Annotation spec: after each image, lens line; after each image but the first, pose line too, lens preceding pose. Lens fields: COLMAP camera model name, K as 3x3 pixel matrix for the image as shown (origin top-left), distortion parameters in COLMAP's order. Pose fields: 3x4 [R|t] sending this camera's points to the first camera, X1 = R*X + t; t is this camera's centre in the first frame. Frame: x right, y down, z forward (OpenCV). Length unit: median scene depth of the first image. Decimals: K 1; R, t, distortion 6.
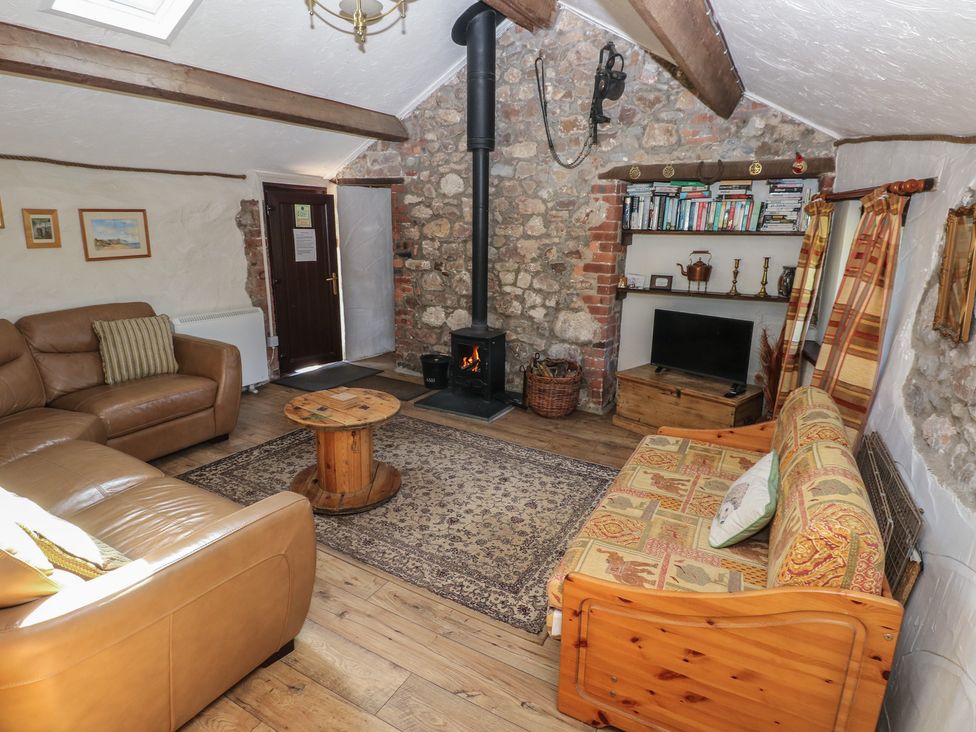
lens RADIAL K [[537.0, 0, 485.0], [0, 537.0, 359.5], [0, 0, 1]] dist [0.000785, -0.014510]
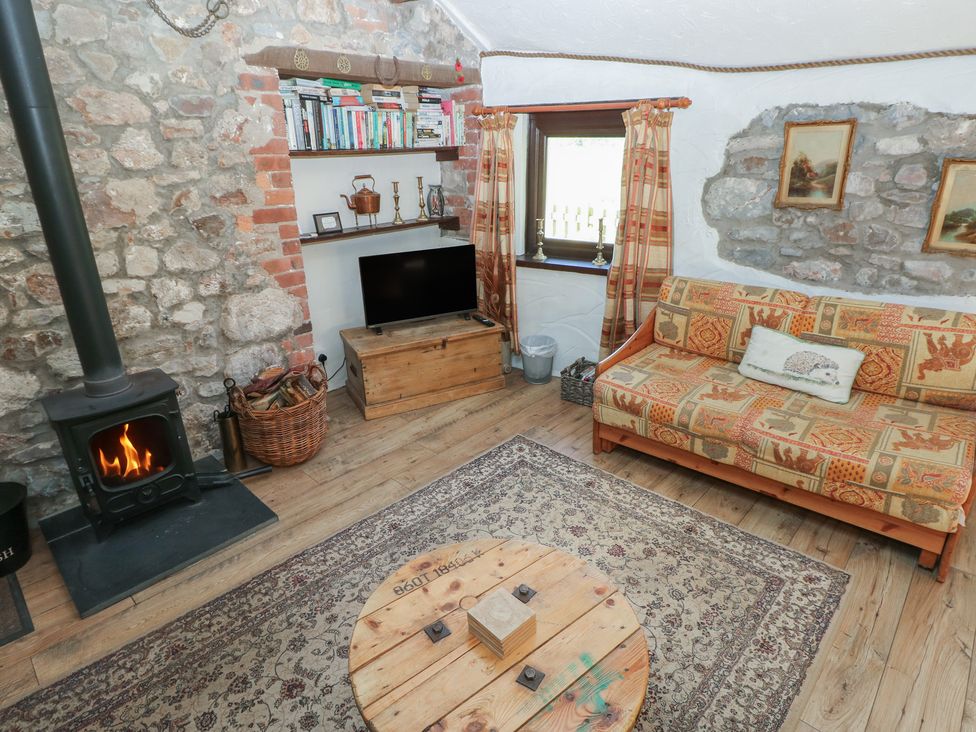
lens RADIAL K [[547.3, 0, 486.0], [0, 547.3, 360.0], [0, 0, 1]] dist [0.003267, -0.015904]
pose [[0.233612, -0.370509, 0.898971, -0.400959], [0.252828, 0.915898, 0.311784, -0.160789], [-0.938884, 0.154448, 0.307640, 0.628855]]
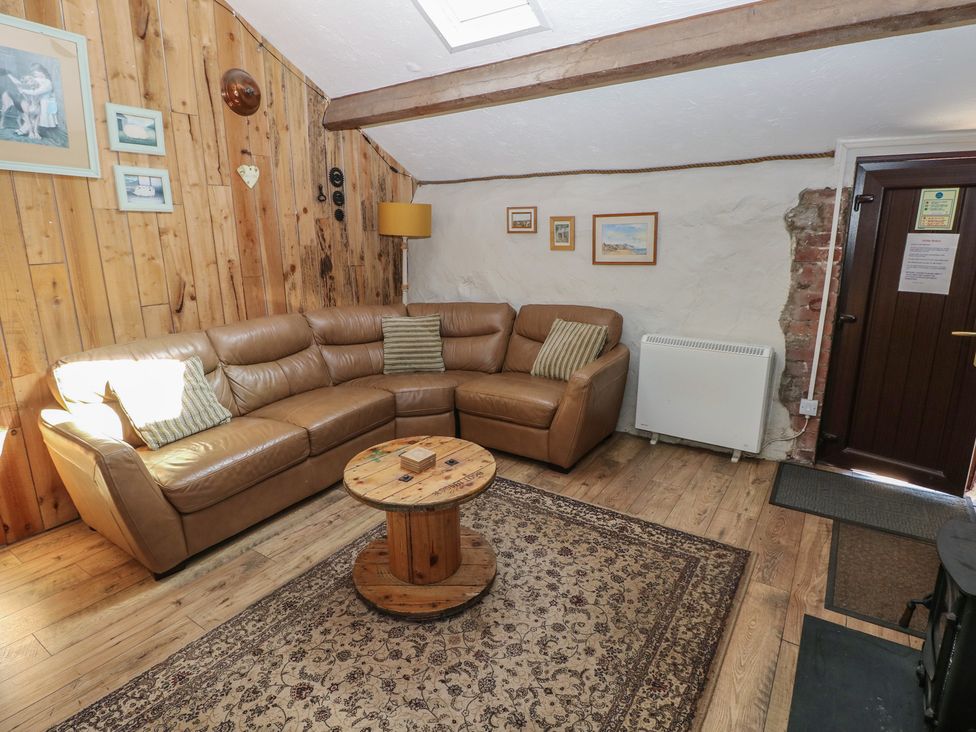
lens RADIAL K [[537.0, 0, 485.0], [0, 537.0, 359.5], [0, 0, 1]] dist [0.000785, -0.014510]
pose [[-0.071702, 0.219140, -0.973055, 0.313619], [-0.235351, 0.944302, 0.230007, -0.182259], [0.969262, 0.245501, -0.016134, 0.780144]]
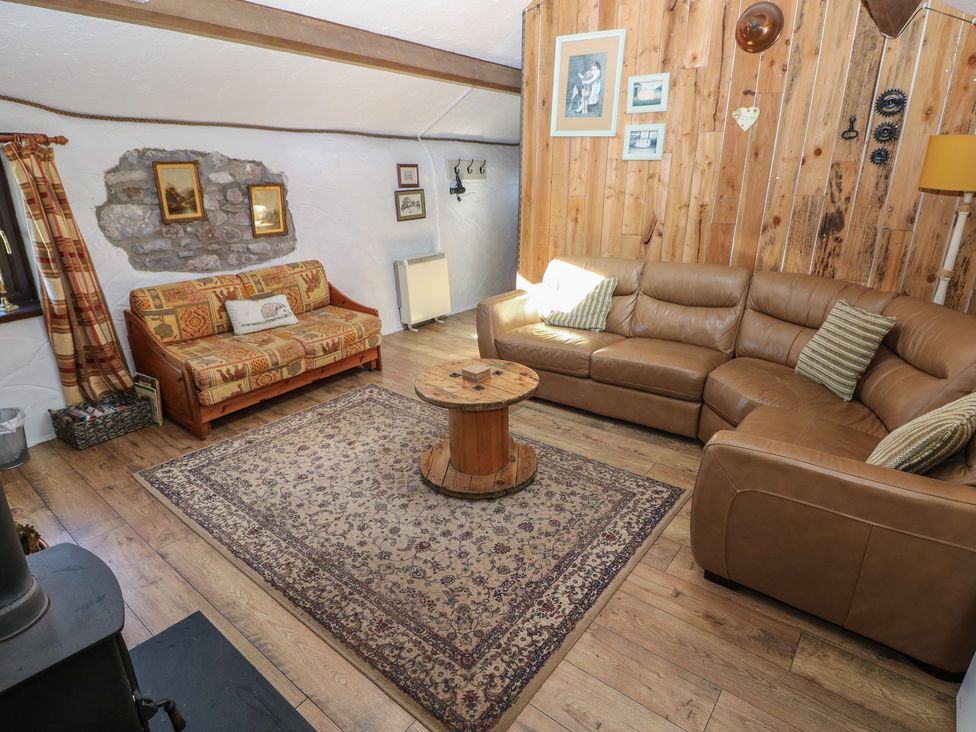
lens RADIAL K [[537.0, 0, 485.0], [0, 537.0, 359.5], [0, 0, 1]] dist [0.000785, -0.014510]
pose [[-0.988170, -0.063036, 0.139808, -0.294516], [0.023881, 0.837256, 0.546289, -0.321879], [-0.151491, 0.543165, -0.825846, 1.269989]]
